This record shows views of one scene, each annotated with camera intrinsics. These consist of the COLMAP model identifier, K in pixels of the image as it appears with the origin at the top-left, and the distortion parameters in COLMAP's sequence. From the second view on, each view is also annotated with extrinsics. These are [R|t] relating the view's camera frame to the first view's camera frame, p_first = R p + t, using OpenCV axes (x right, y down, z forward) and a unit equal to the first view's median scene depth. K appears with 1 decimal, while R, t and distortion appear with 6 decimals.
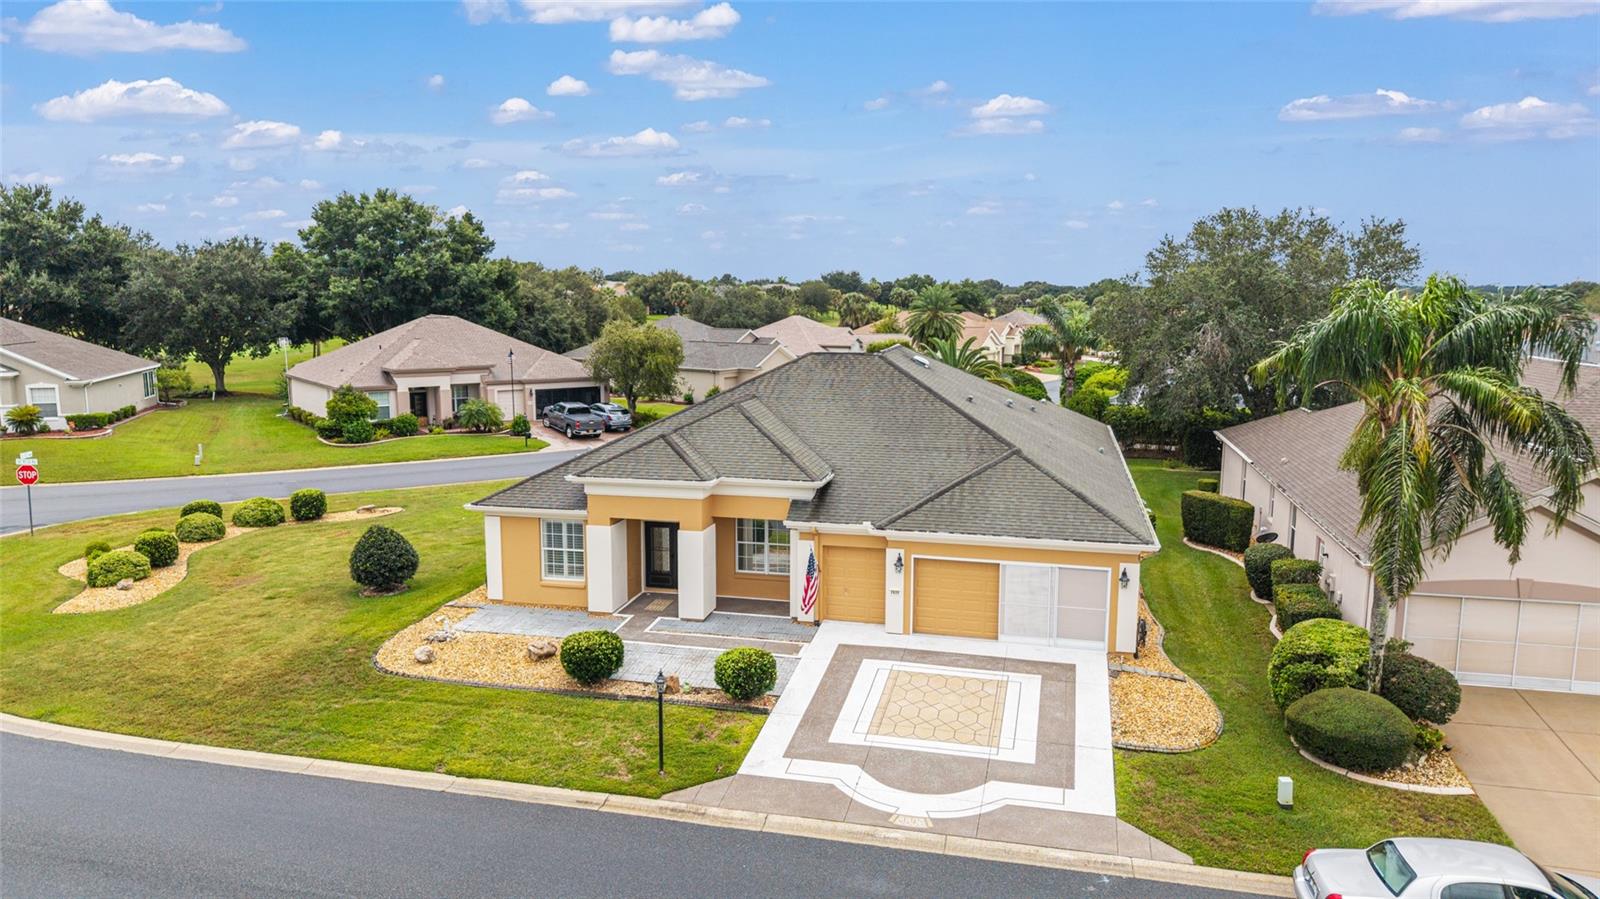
lens RADIAL K [[1096.0, 0, 807.4], [0, 1096.0, 446.6], [0, 0, 1]] dist [0.002610, -0.003241]
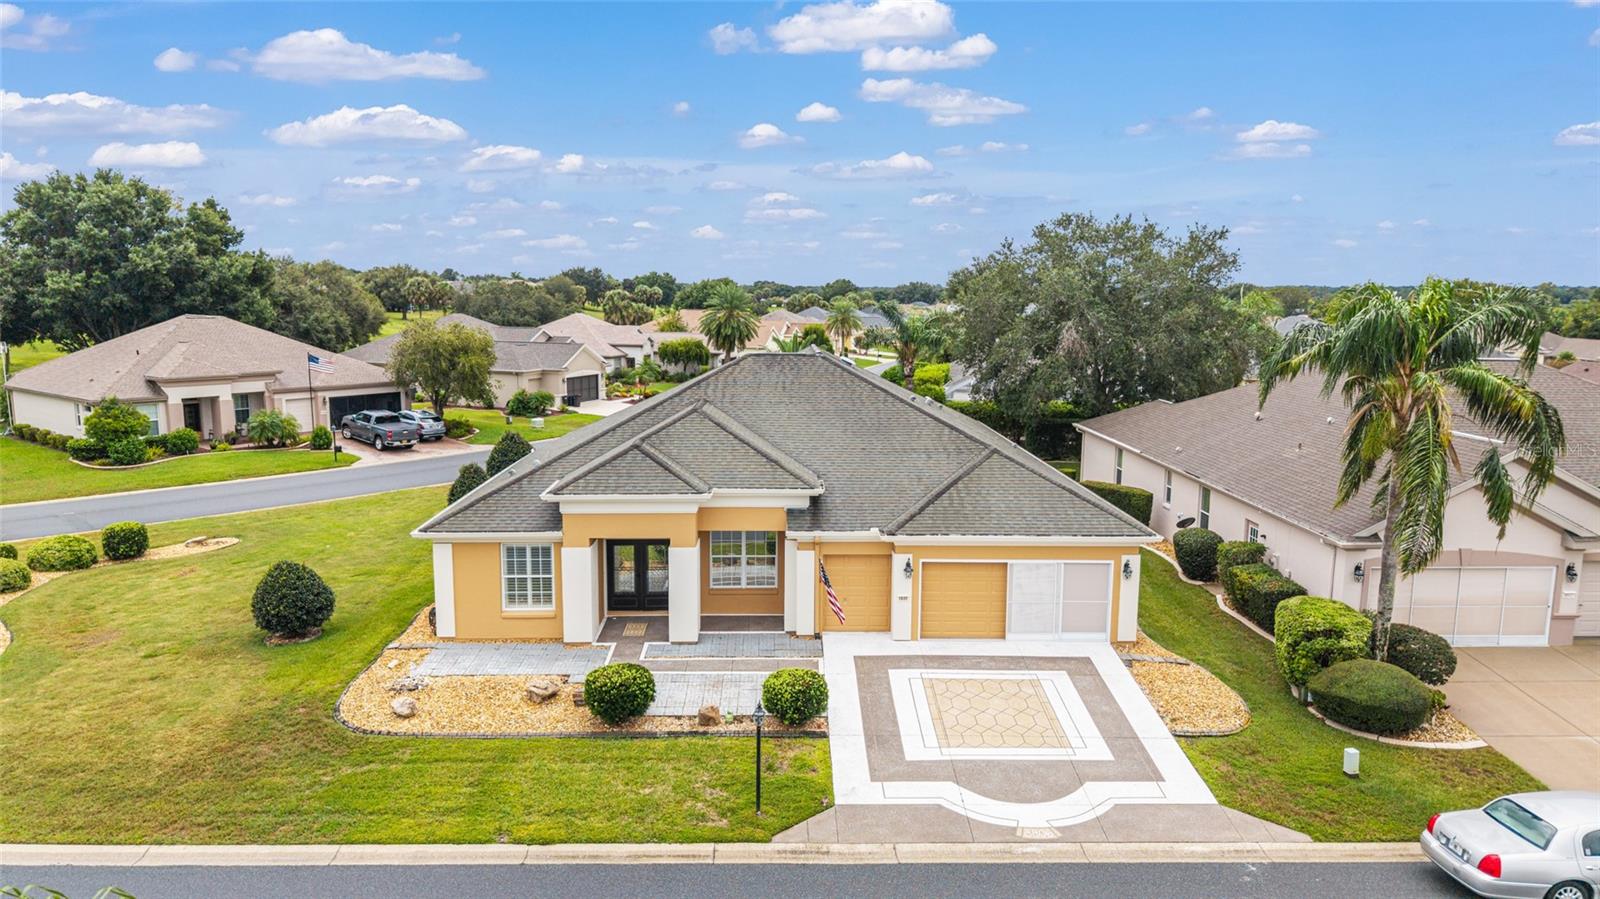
lens RADIAL K [[1092.5, 0, 808.4], [0, 1092.5, 450.9], [0, 0, 1]] dist [0.001005, -0.001091]
pose [[0.966893, -0.035166, 0.252749, -0.241575], [0.033390, 0.999378, 0.011314, -0.012602], [-0.252990, -0.002500, 0.967466, 0.076671]]
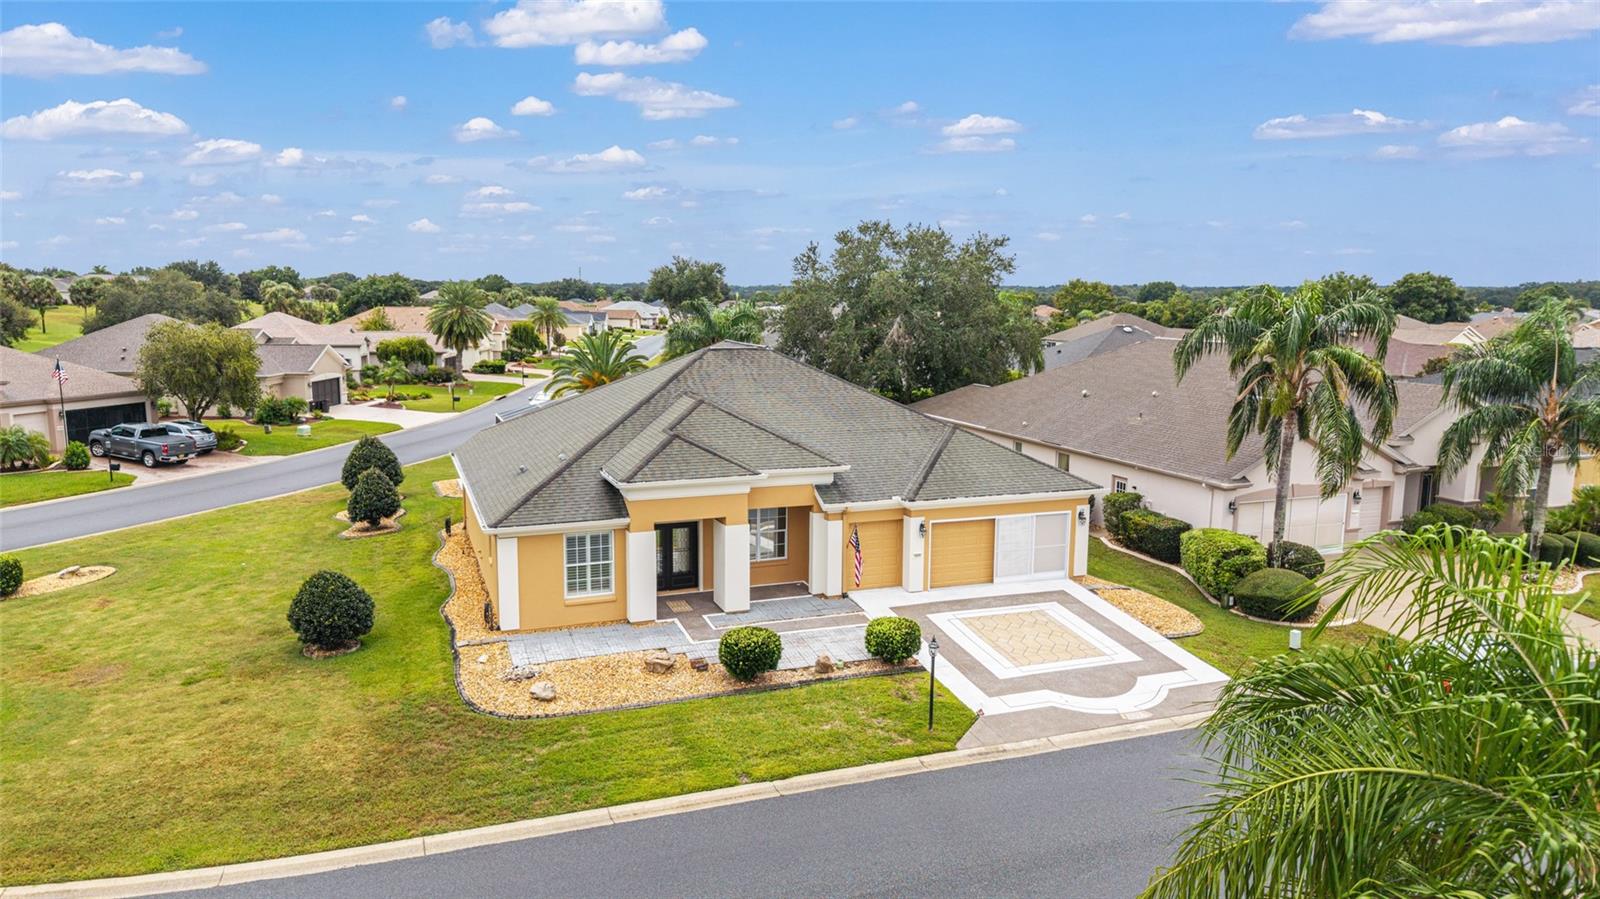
lens RADIAL K [[1096.0, 0, 807.4], [0, 1096.0, 446.6], [0, 0, 1]] dist [0.002610, -0.003241]
pose [[0.824950, -0.080660, 0.559420, -0.636150], [0.077070, 0.996573, 0.030040, -0.022398], [-0.559926, 0.018333, 0.828340, 0.117780]]
